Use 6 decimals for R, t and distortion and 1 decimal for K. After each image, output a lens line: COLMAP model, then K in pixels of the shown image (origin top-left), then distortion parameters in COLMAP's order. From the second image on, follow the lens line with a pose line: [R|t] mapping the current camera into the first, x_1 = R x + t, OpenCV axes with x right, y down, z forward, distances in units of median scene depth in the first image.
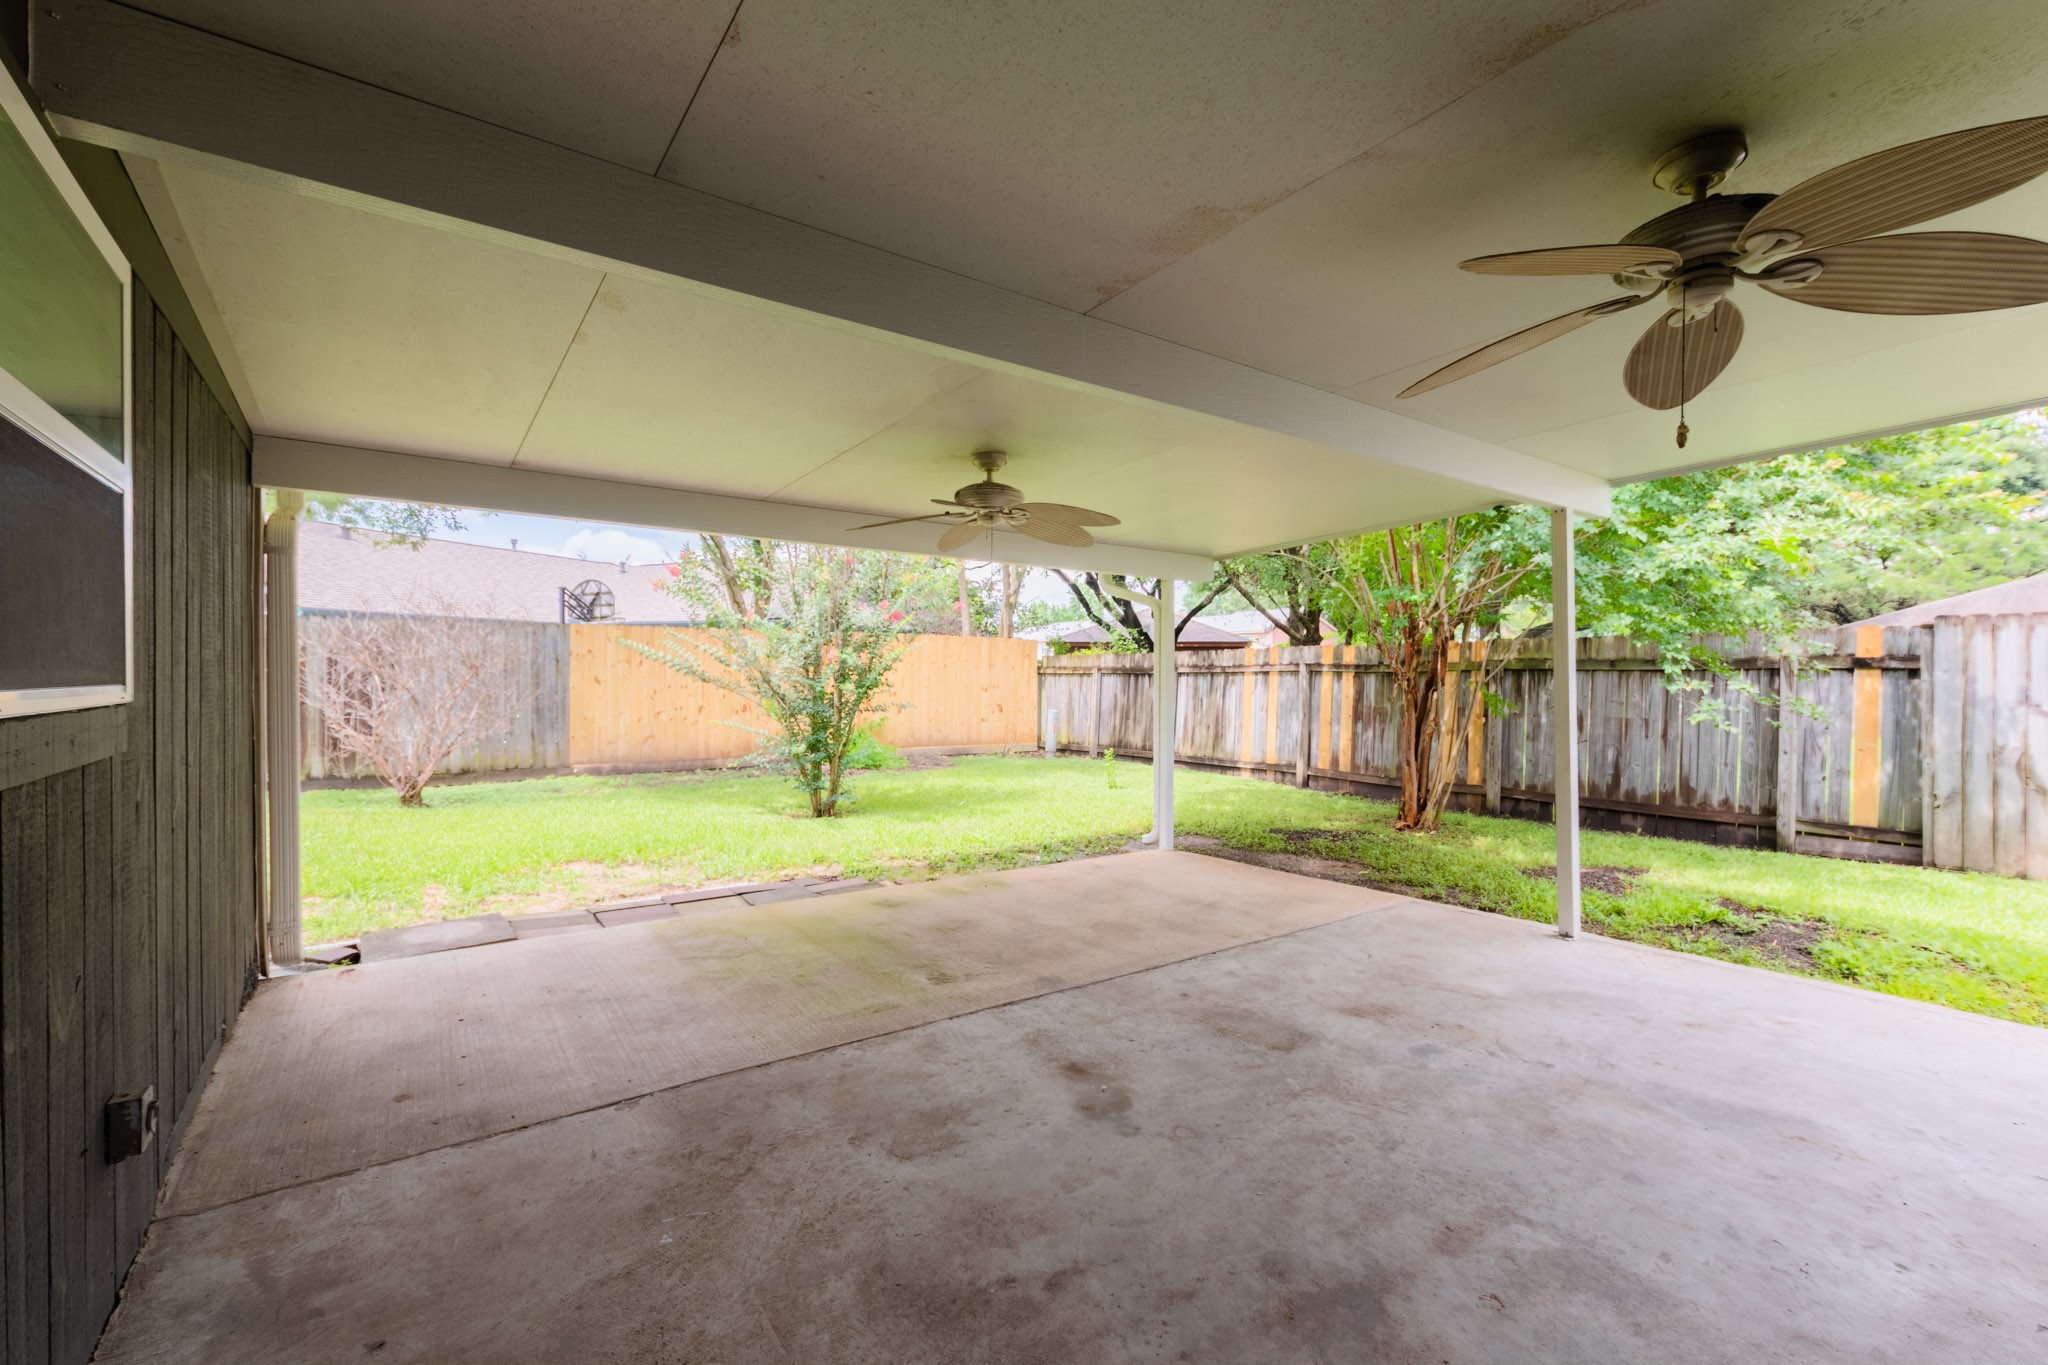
lens RADIAL K [[897.2, 0, 1022.2], [0, 897.2, 683.4], [0, 0, 1]] dist [0.004855, -0.002174]
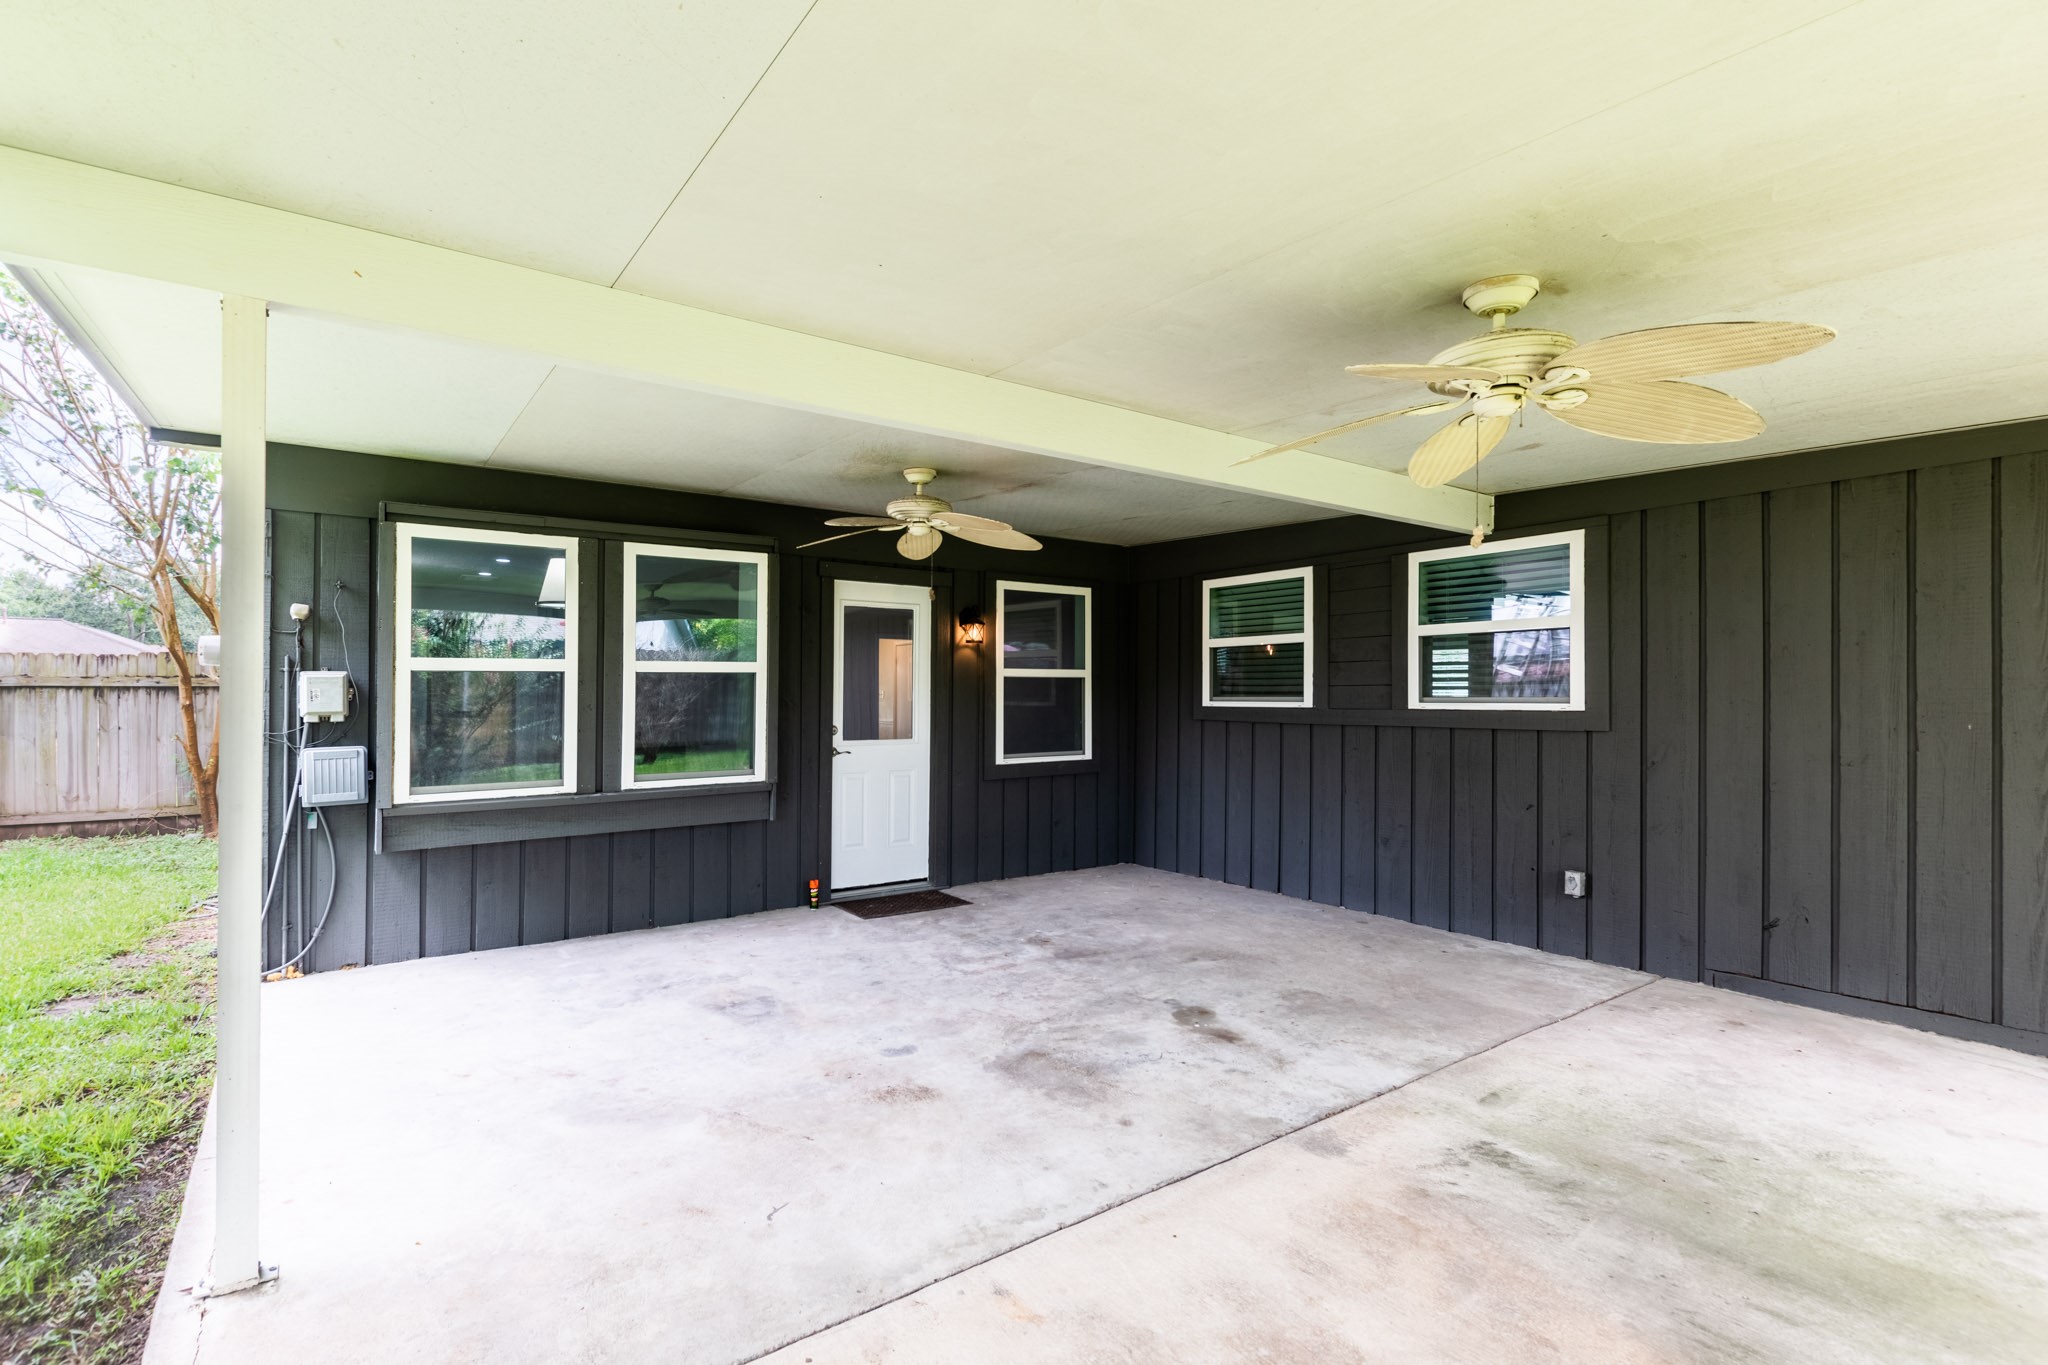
lens RADIAL K [[897.2, 0, 1025.7], [0, 897.2, 691.7], [0, 0, 1]] dist [0.004855, -0.002174]
pose [[-0.999324, -0.005945, -0.036275, 0.336330], [-0.006009, 0.999981, 0.001670, -0.009162], [0.036265, 0.001887, -0.999340, 1.998075]]
